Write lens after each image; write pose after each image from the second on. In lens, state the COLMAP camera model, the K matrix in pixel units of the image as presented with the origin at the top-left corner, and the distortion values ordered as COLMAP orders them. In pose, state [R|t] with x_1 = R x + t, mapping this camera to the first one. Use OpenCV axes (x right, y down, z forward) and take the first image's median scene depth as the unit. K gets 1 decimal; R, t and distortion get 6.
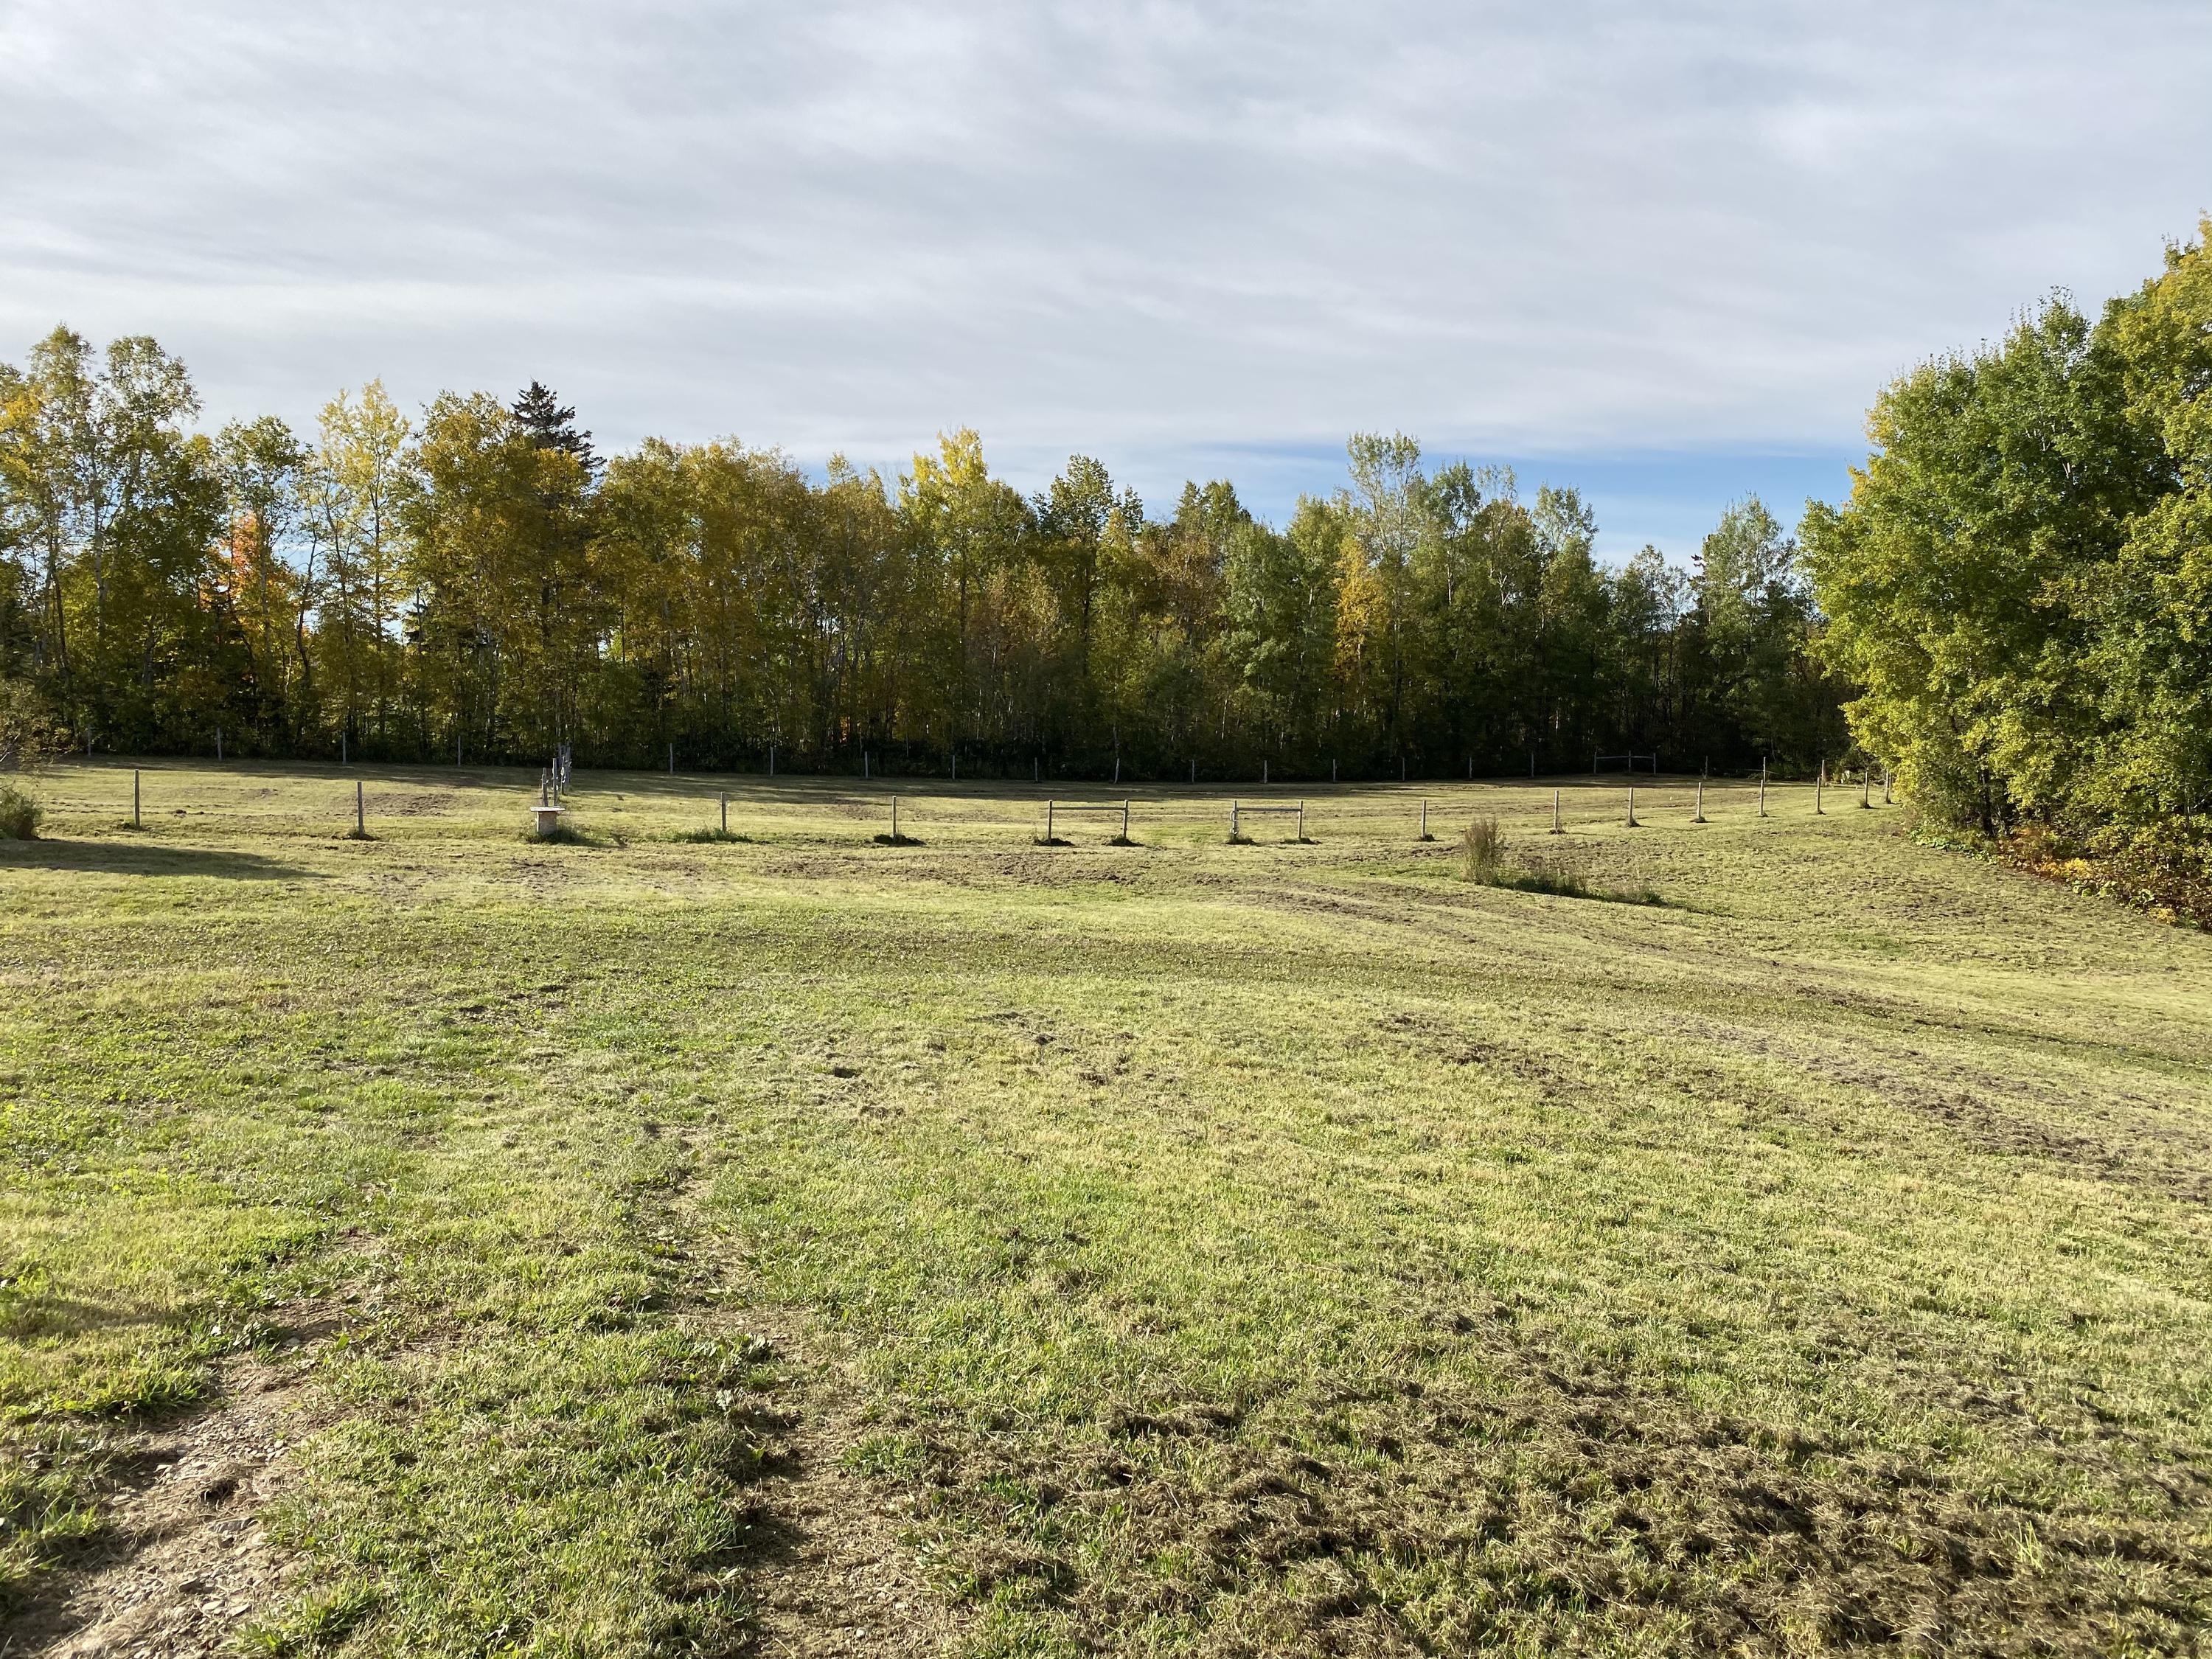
lens RADIAL K [[1657.2, 0, 1070.7], [0, 1657.2, 827.4], [0, 0, 1]] dist [0.005331, 0.008232]
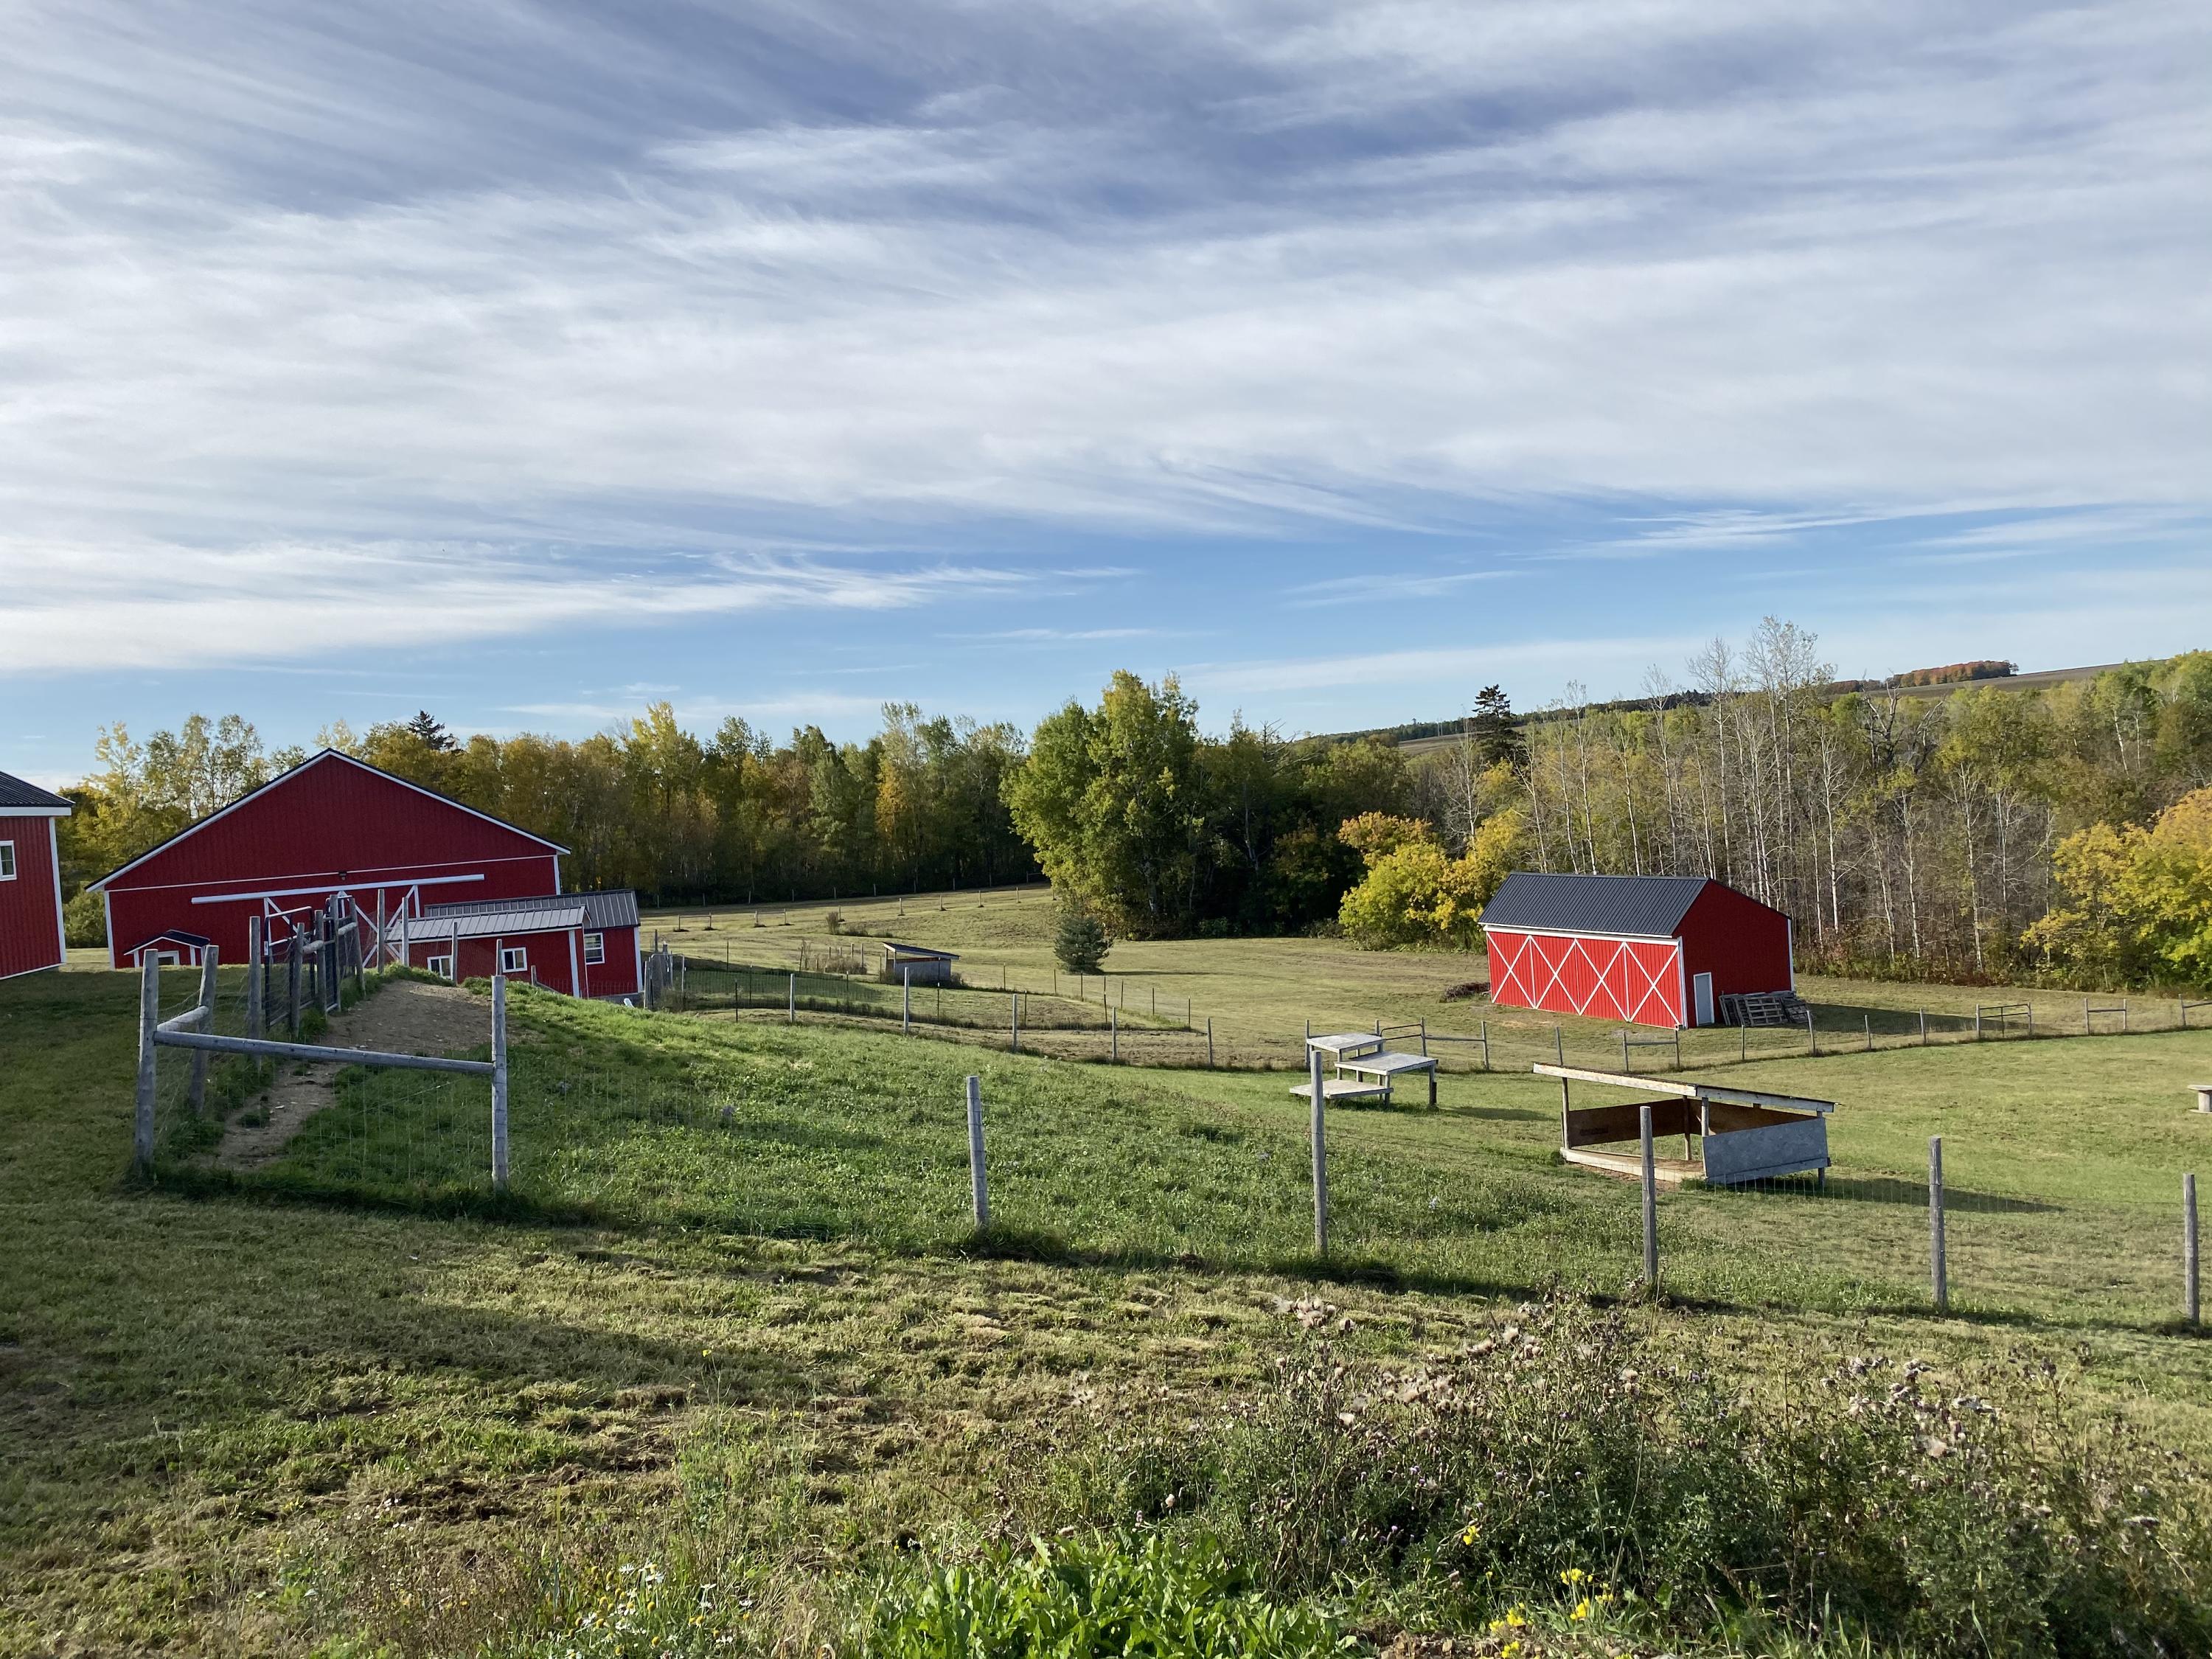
lens RADIAL K [[1657.2, 0, 1070.7], [0, 1657.2, 827.4], [0, 0, 1]] dist [0.005331, 0.008232]
pose [[0.987518, -0.051630, 0.148805, 0.101008], [0.061750, 0.996024, -0.064206, 0.025121], [-0.144898, 0.072593, 0.986780, -0.813306]]
